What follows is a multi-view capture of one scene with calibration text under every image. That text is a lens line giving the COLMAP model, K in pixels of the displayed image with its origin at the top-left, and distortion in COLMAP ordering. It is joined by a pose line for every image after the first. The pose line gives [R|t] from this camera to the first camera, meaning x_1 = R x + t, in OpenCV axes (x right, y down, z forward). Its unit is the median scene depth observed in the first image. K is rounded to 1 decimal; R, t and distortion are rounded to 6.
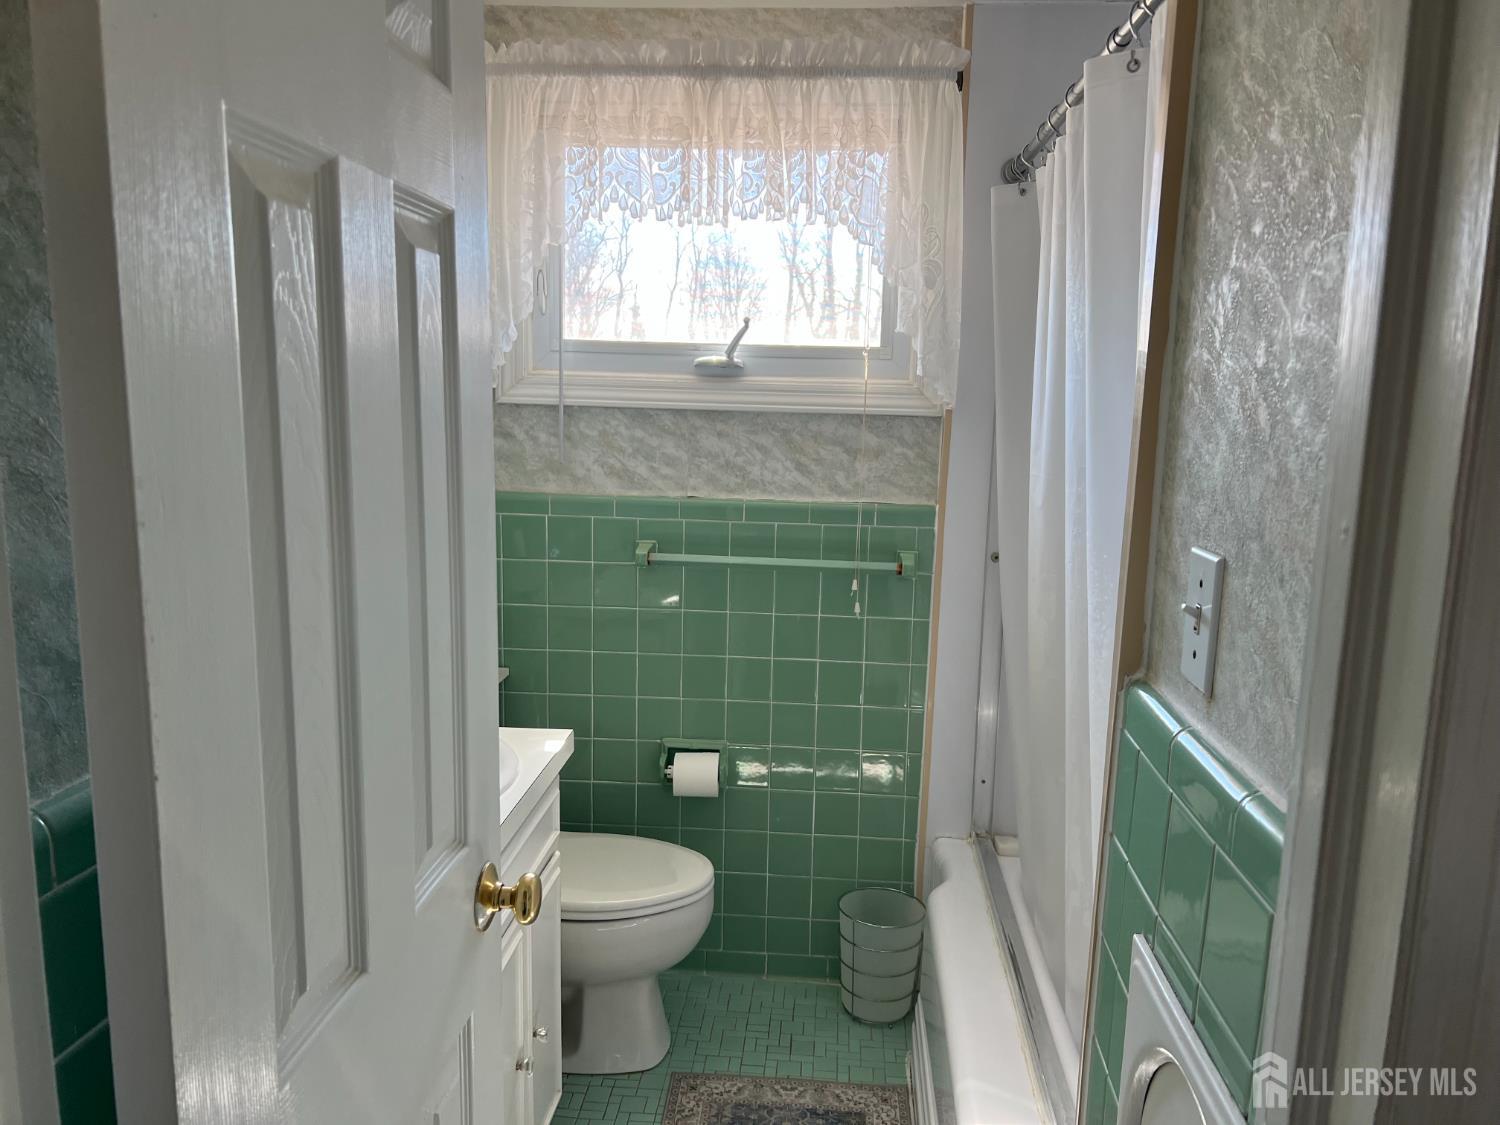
lens RADIAL K [[1116.0, 0, 771.7], [0, 1116.0, 586.4], [0, 0, 1]] dist [0.131891, -0.300406]
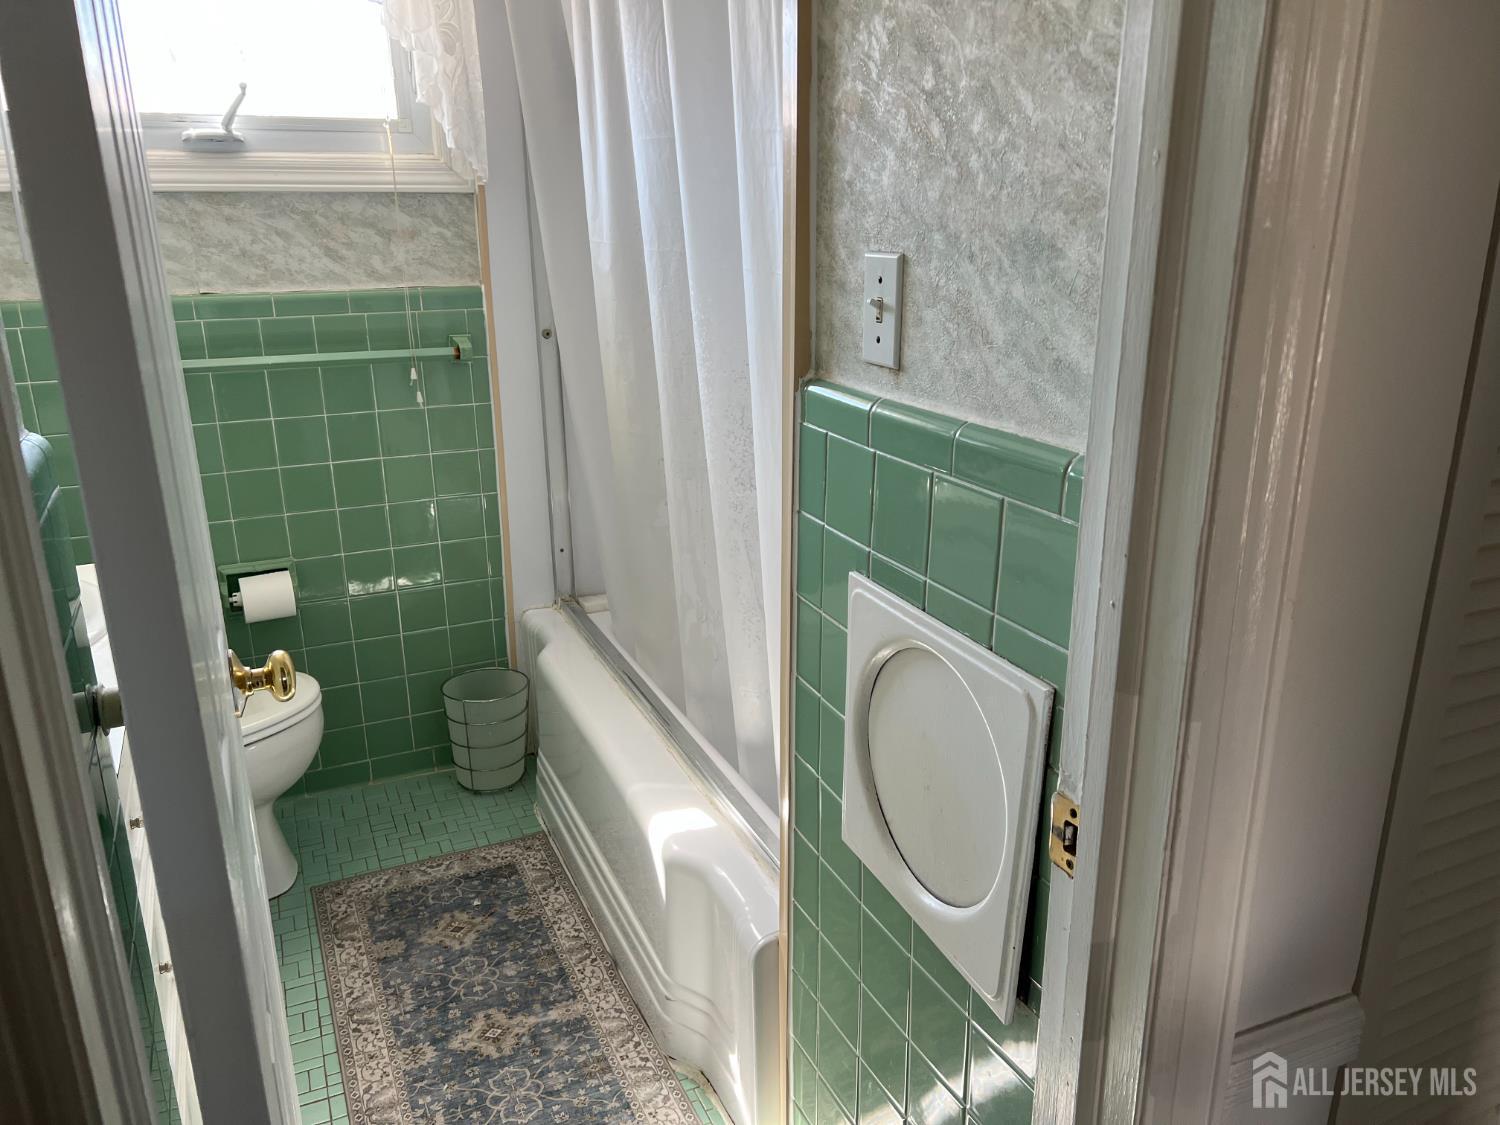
lens RADIAL K [[1146.1, 0, 722.9], [0, 1146.1, 582.2], [0, 0, 1]] dist [0.036176, -0.036593]
pose [[0.873280, -0.176298, 0.454203, -0.177370], [0.112295, 0.979970, 0.164467, 0.042220], [-0.474101, -0.092621, 0.875585, -0.023859]]
